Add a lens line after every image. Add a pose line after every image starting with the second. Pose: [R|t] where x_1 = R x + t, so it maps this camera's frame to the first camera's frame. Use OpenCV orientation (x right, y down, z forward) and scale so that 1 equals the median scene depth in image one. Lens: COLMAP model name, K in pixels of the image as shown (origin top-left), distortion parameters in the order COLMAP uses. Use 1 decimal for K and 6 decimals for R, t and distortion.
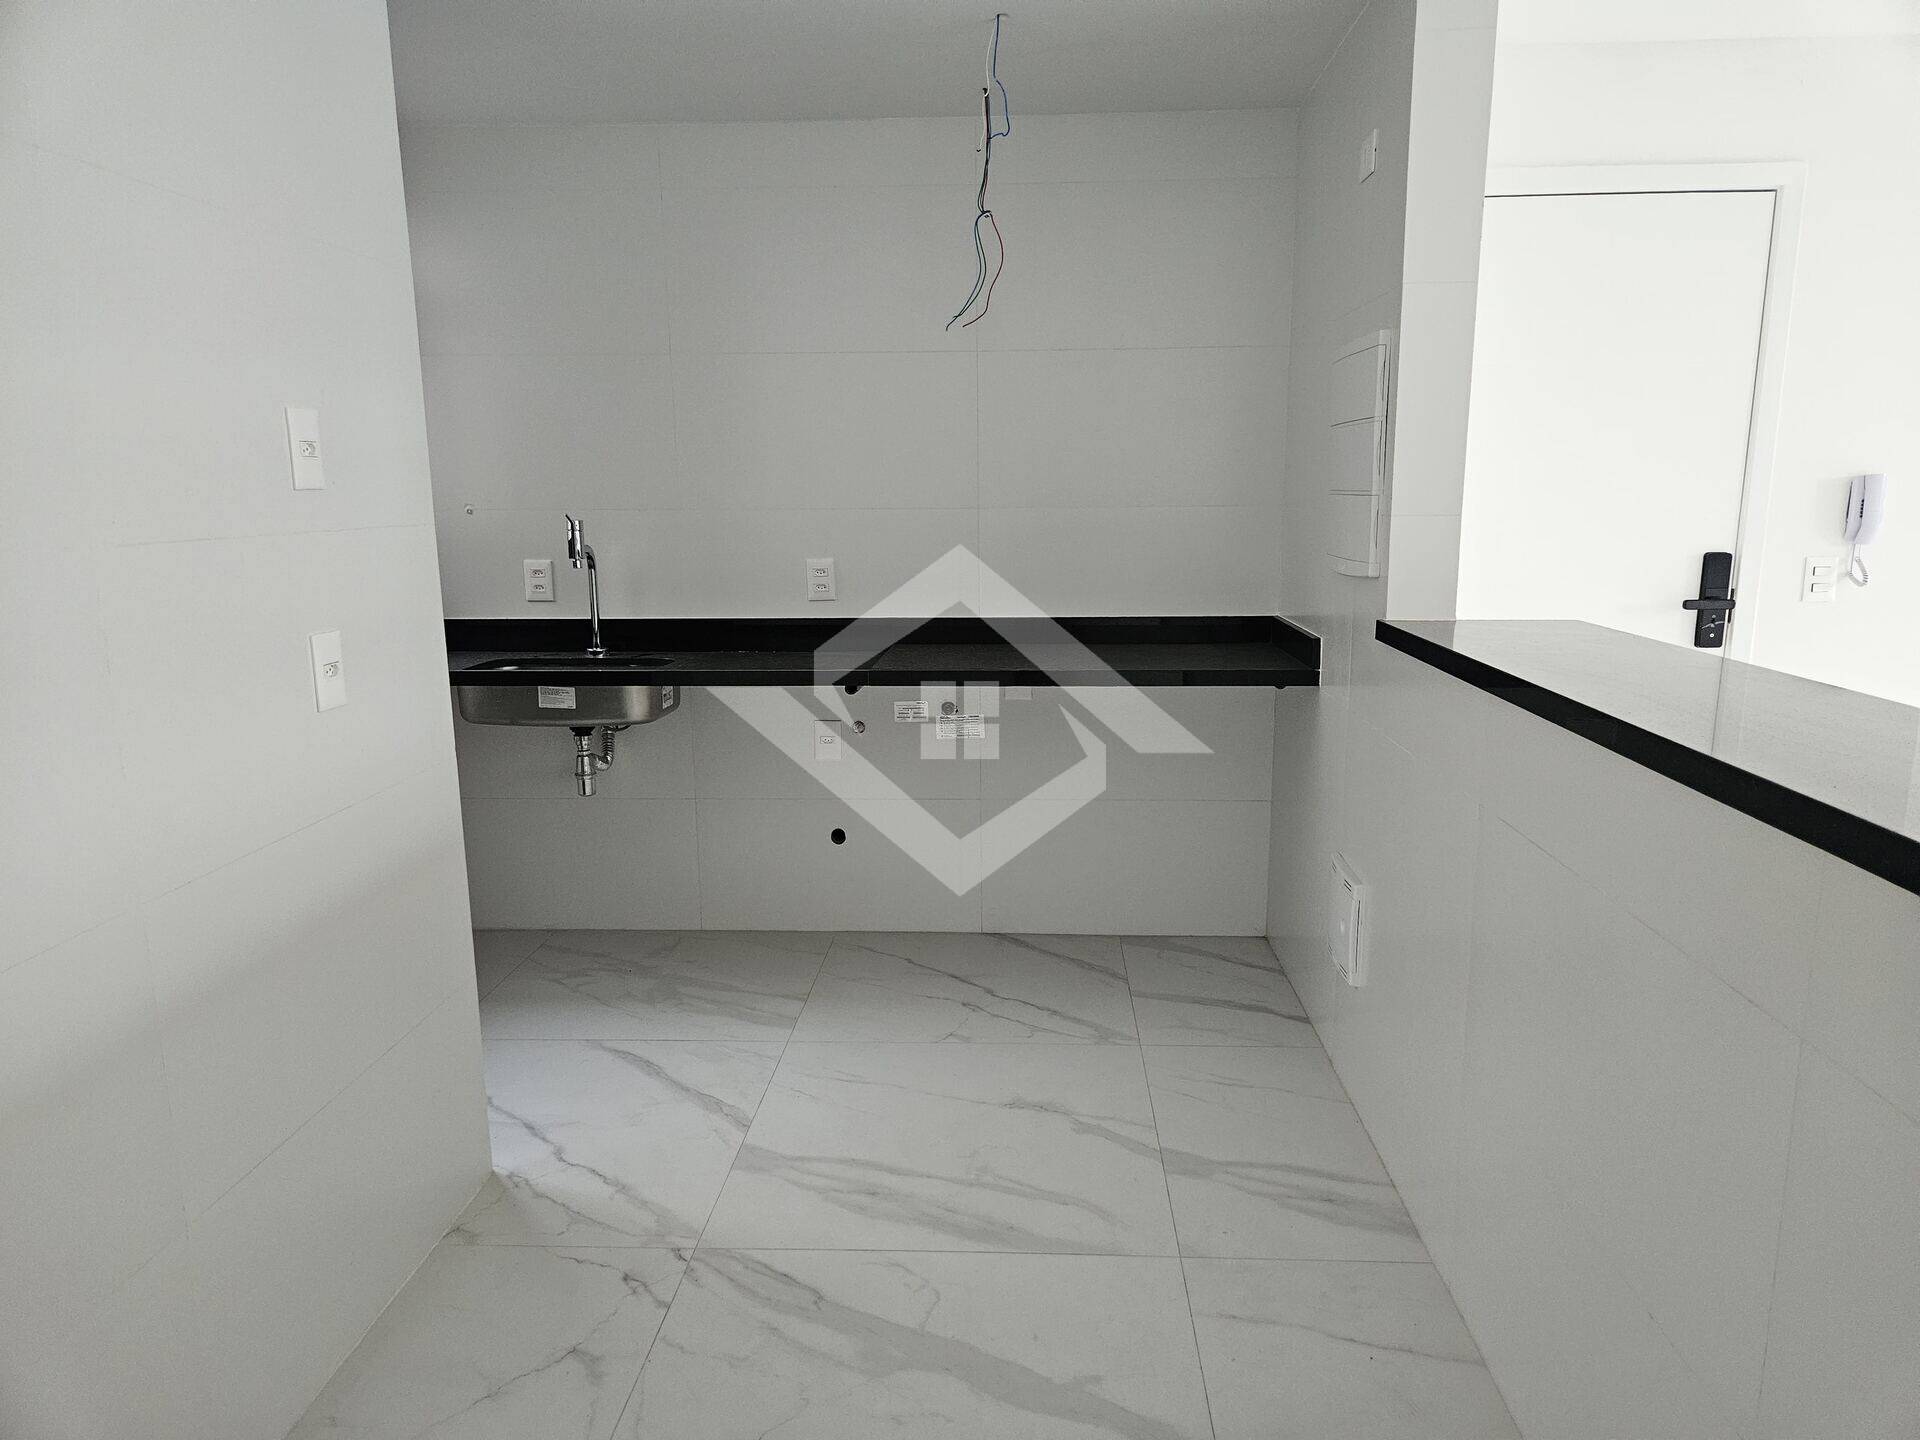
lens RADIAL K [[1286.1, 0, 960.0], [0, 1286.1, 720.0], [0, 0, 1]] dist [0.004139, 0.000328]
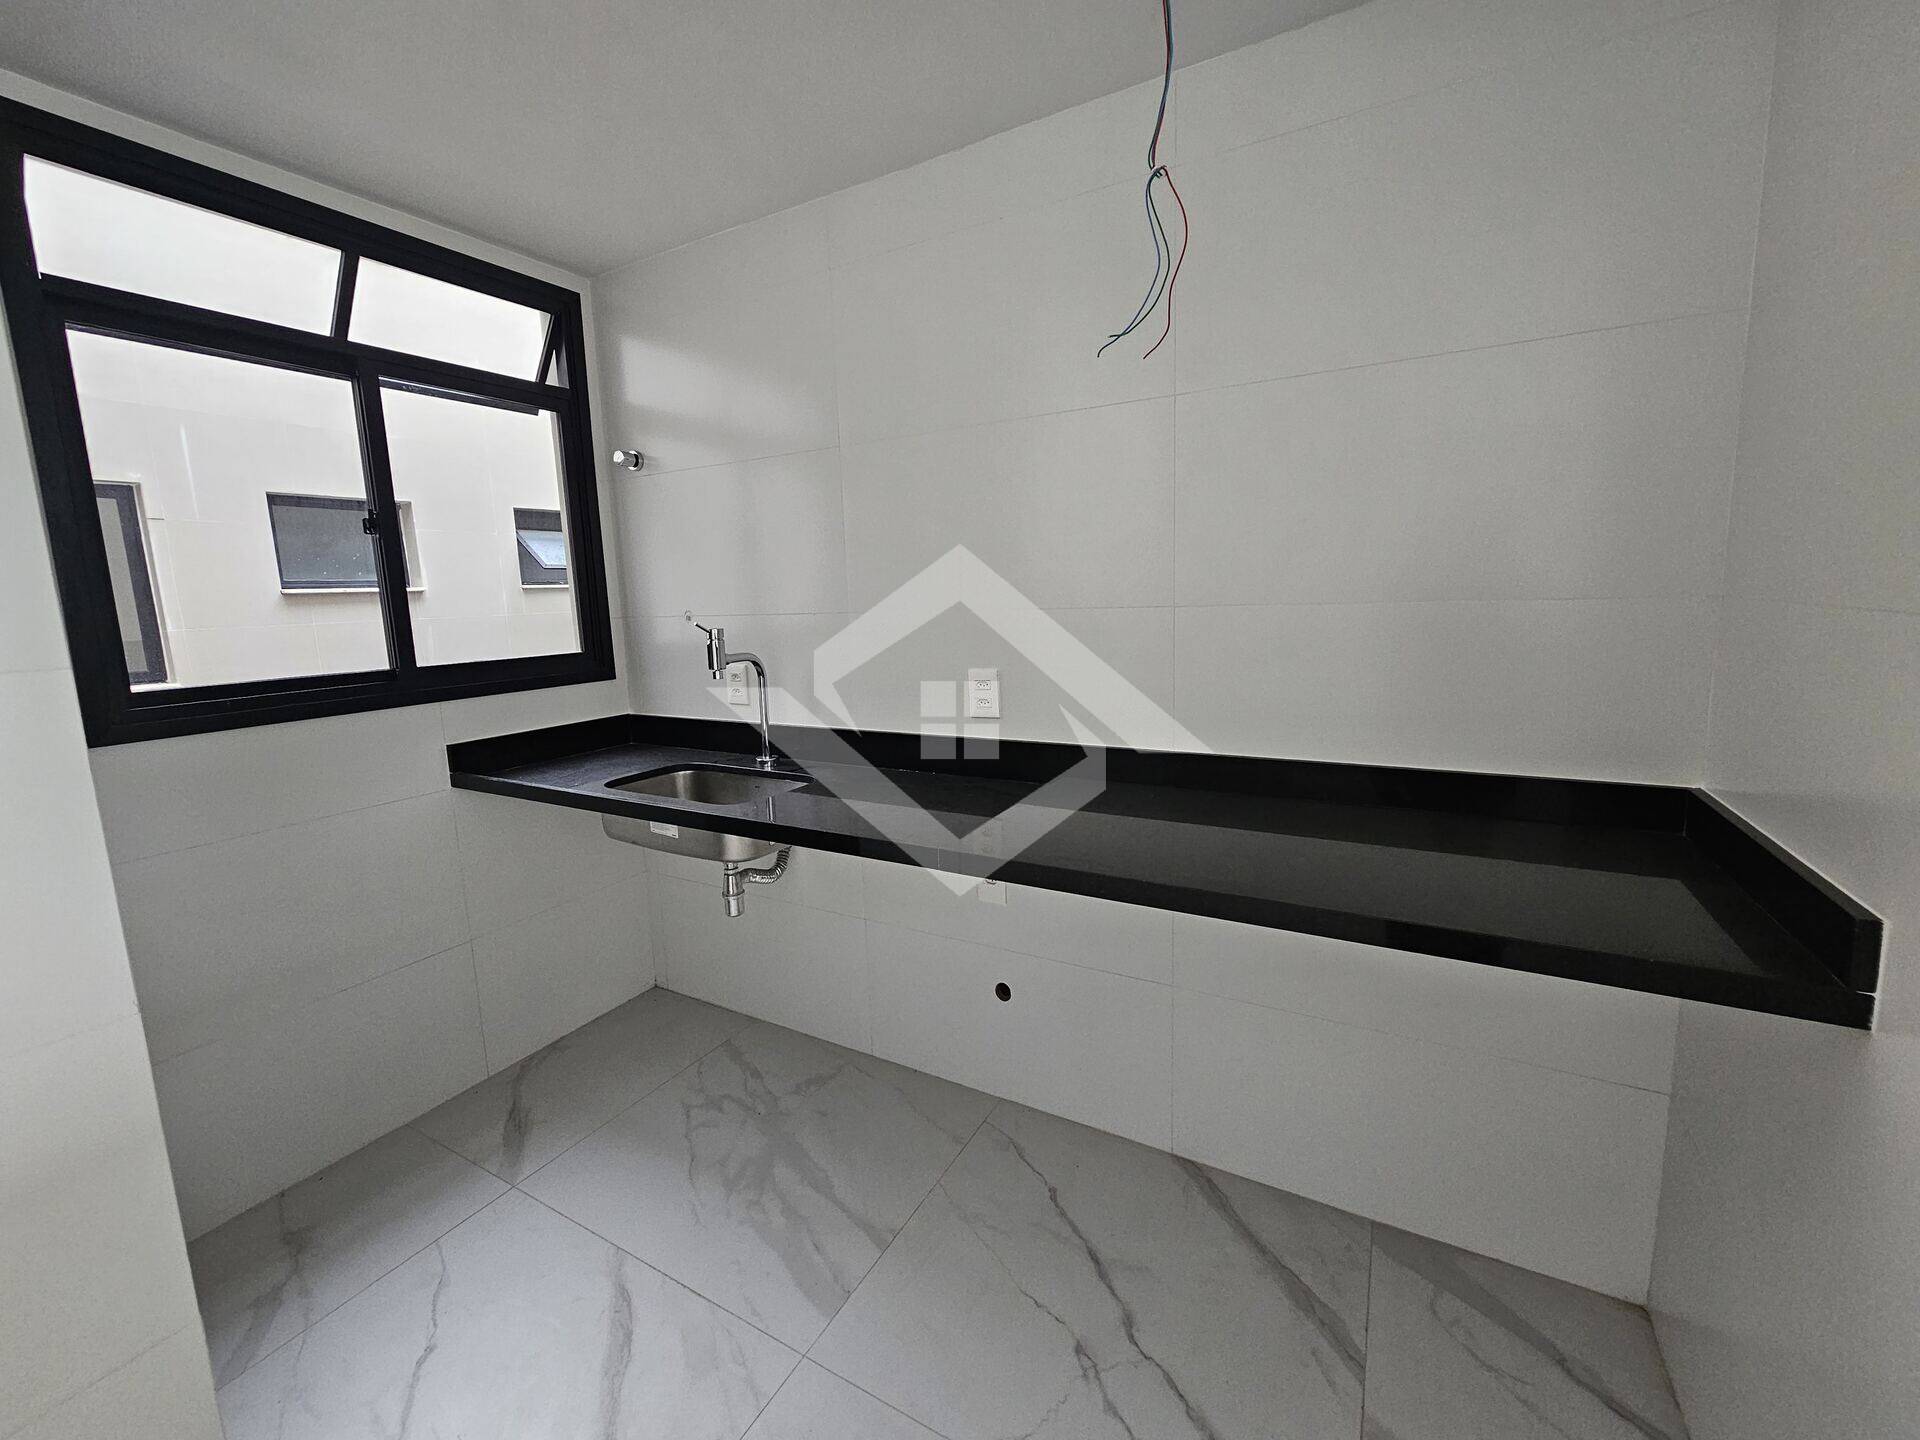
lens RADIAL K [[783.5, 0, 956.6], [0, 783.5, 704.3], [0, 0, 1]] dist [0.000614, -0.000619]
pose [[0.898183, 0.037042, -0.438059, 0.107411], [-0.052814, 0.998319, -0.023871, -0.094067], [0.436439, 0.044577, 0.898629, 0.561421]]
